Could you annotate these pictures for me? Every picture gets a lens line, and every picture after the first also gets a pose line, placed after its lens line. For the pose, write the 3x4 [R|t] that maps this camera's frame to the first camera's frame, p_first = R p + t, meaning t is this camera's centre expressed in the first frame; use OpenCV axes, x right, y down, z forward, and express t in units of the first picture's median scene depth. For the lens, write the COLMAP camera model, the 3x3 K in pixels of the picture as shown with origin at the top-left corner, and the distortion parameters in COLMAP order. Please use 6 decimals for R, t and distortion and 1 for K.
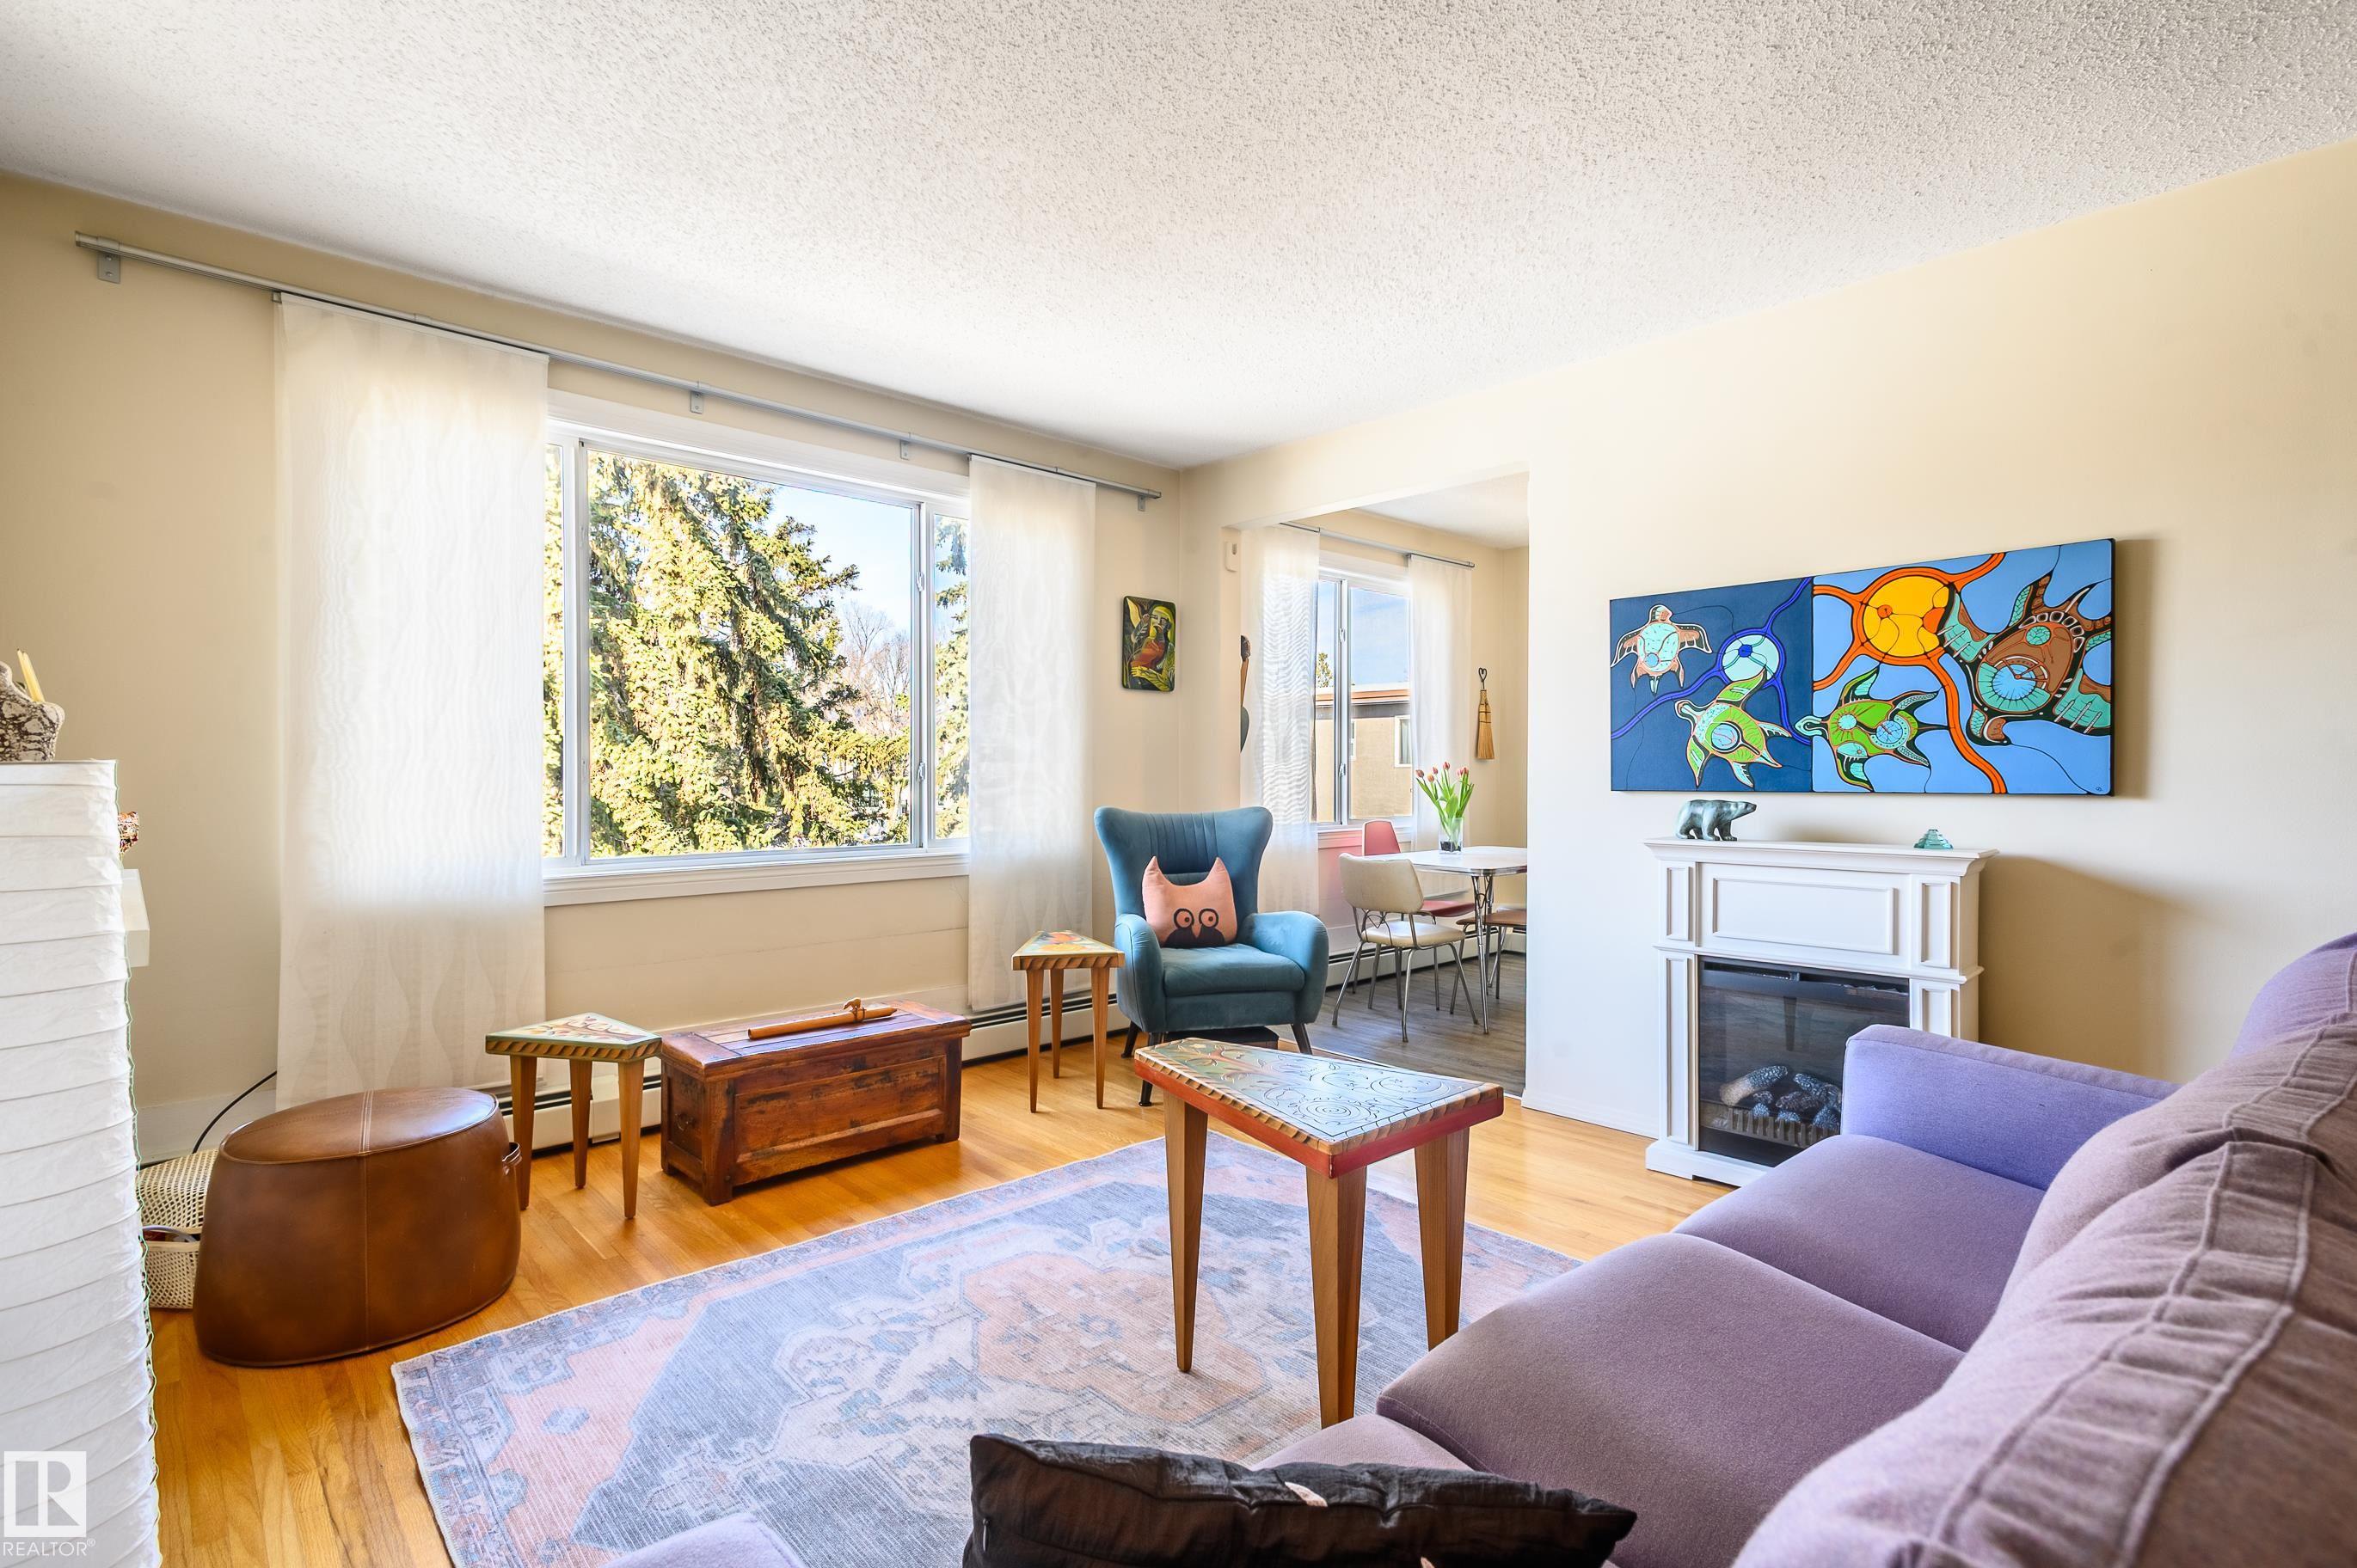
lens RADIAL K [[1111.5, 0, 1173.0], [0, 1111.5, 784.4], [0, 0, 1]] dist [0.014143, -0.005017]
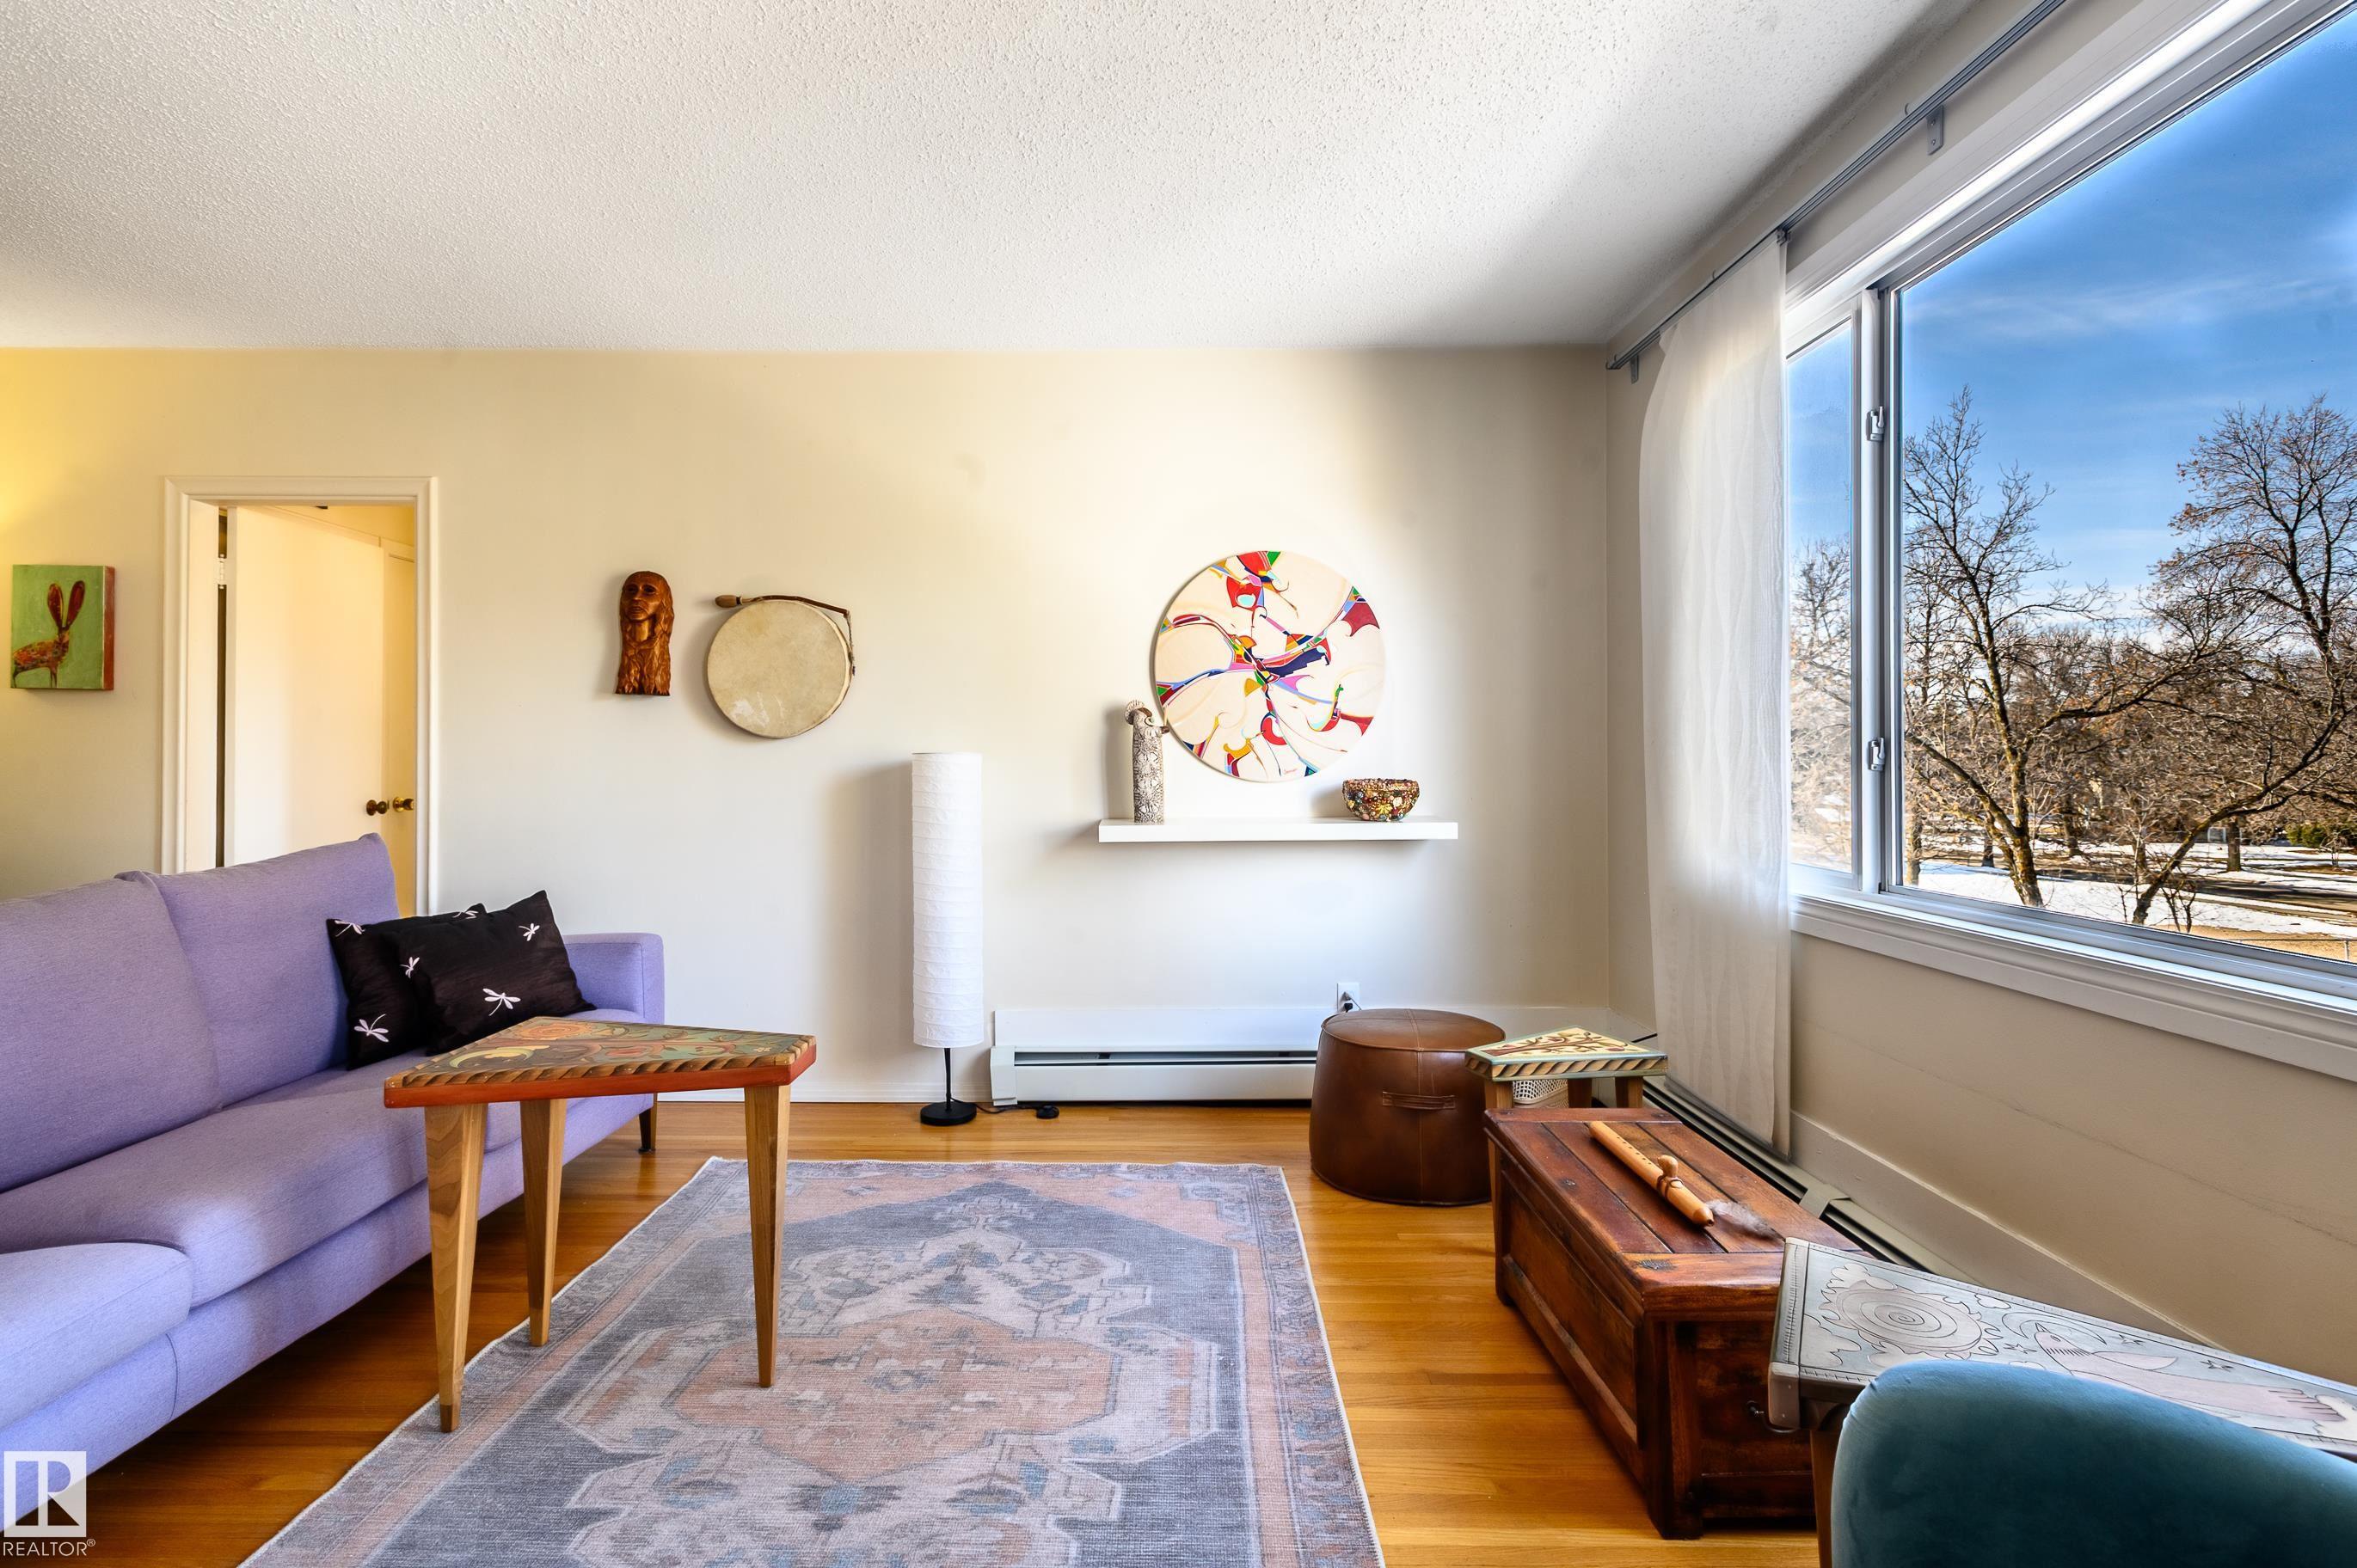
lens RADIAL K [[1111.5, 0, 1162.0], [0, 1111.5, 762.7], [0, 0, 1]] dist [0.014143, -0.005017]
pose [[-0.668732, 0.003234, -0.743497, 0.319975], [-0.008816, 0.999886, 0.012279, -0.010851], [0.743452, 0.014766, -0.668627, 1.239074]]
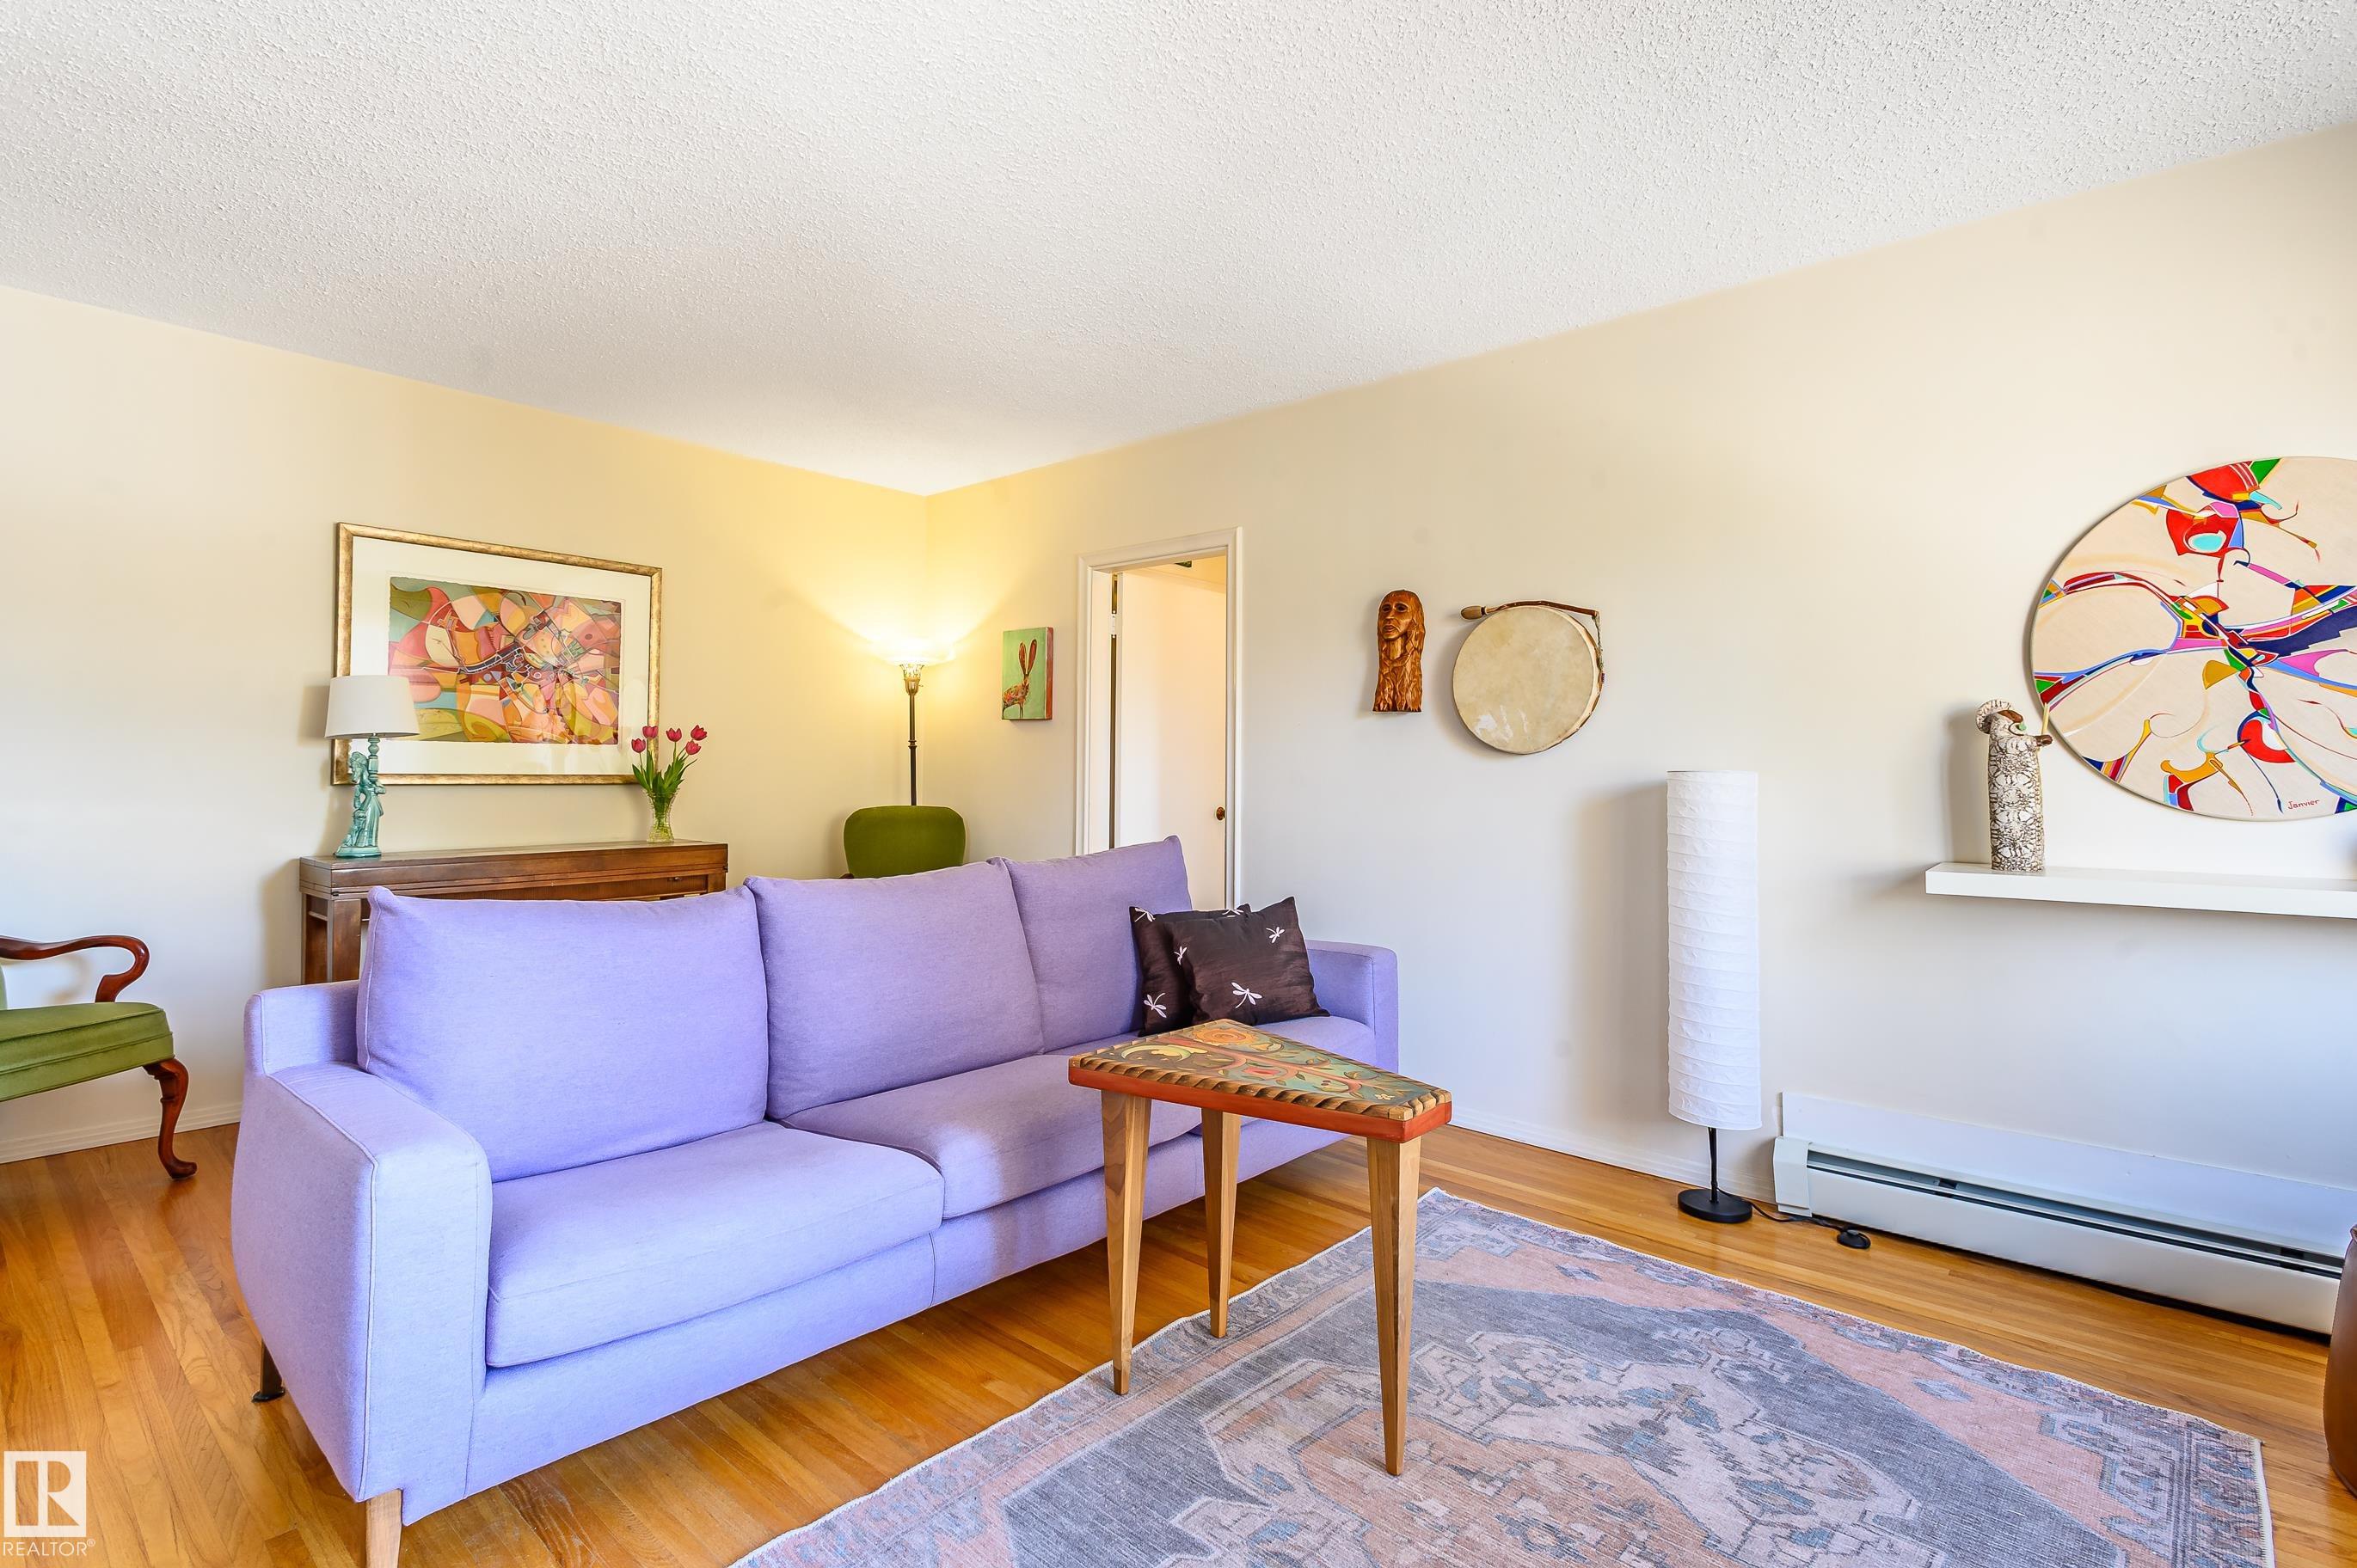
lens RADIAL K [[1111.5, 0, 1193.3], [0, 1111.5, 761.4], [0, 0, 1]] dist [0.014143, -0.005017]
pose [[-0.992751, -0.011297, -0.119655, 0.177995], [-0.011752, 0.999926, 0.003094, -0.010805], [0.119611, 0.004477, -0.992811, 1.205845]]
